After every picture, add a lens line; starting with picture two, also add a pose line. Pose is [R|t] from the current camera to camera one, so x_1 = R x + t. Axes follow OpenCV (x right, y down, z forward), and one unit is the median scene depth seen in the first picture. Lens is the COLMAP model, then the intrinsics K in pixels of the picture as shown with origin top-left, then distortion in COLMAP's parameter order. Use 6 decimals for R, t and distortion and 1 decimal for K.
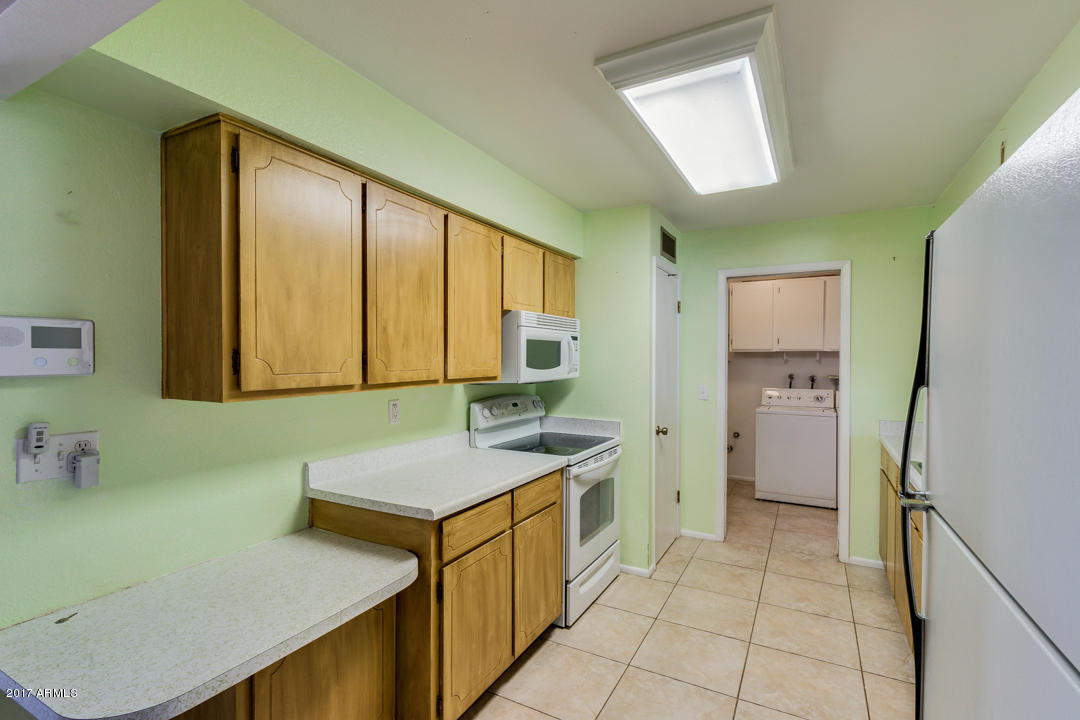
lens RADIAL K [[490.8, 0, 544.1], [0, 490.8, 359.5], [0, 0, 1]] dist [0.003312, -0.001411]
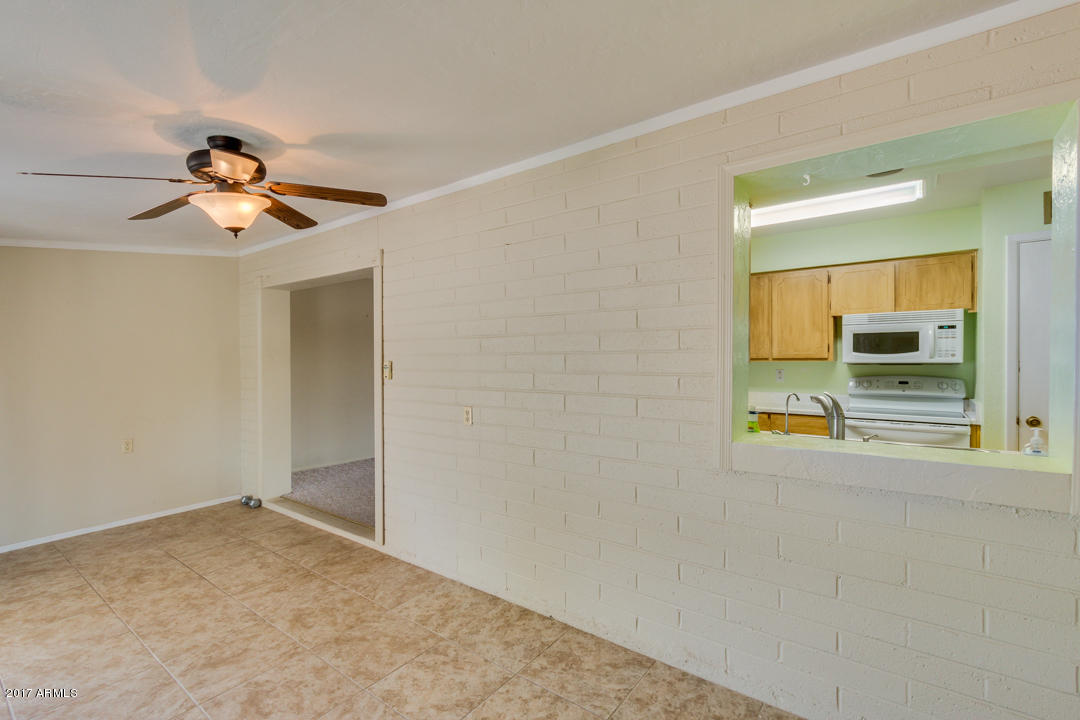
lens RADIAL K [[490.8, 0, 534.7], [0, 490.8, 365.6], [0, 0, 1]] dist [0.003312, -0.001411]
pose [[-0.144892, 0.006156, -0.989428, 1.664254], [-0.003220, 0.999972, 0.006693, 0.051822], [0.989442, 0.004156, -0.144868, 0.286895]]
